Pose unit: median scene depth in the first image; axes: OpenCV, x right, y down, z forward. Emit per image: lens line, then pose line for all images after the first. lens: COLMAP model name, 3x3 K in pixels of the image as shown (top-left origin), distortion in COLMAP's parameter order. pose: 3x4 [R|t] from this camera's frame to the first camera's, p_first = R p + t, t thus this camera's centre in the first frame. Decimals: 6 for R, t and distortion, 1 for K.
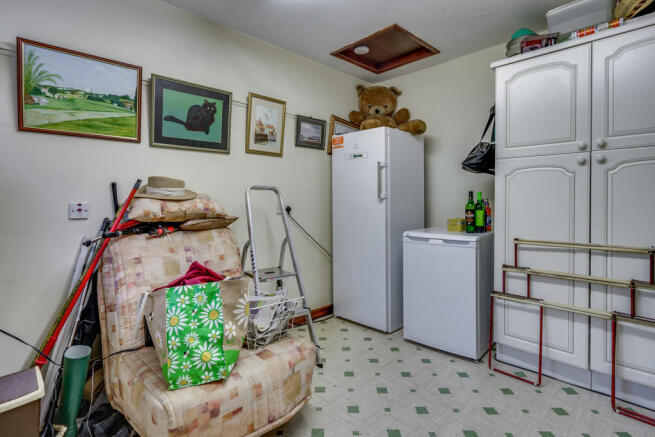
lens RADIAL K [[326.2, 0, 329.9], [0, 326.2, 213.4], [0, 0, 1]] dist [0.000321, 0.000461]
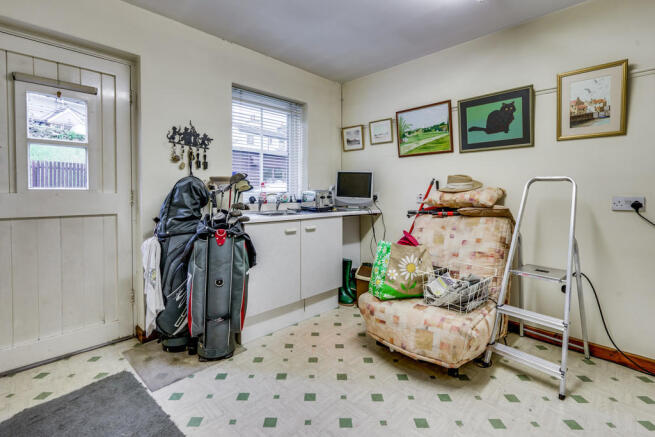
lens RADIAL K [[295.4, 0, 328.4], [0, 295.4, 217.1], [0, 0, 1]] dist [-0.002002, 0.000404]
pose [[0.026343, 0.085930, -0.995953, 0.706380], [-0.042947, 0.995476, 0.084753, -0.017298], [0.998730, 0.040541, 0.029914, 0.414073]]
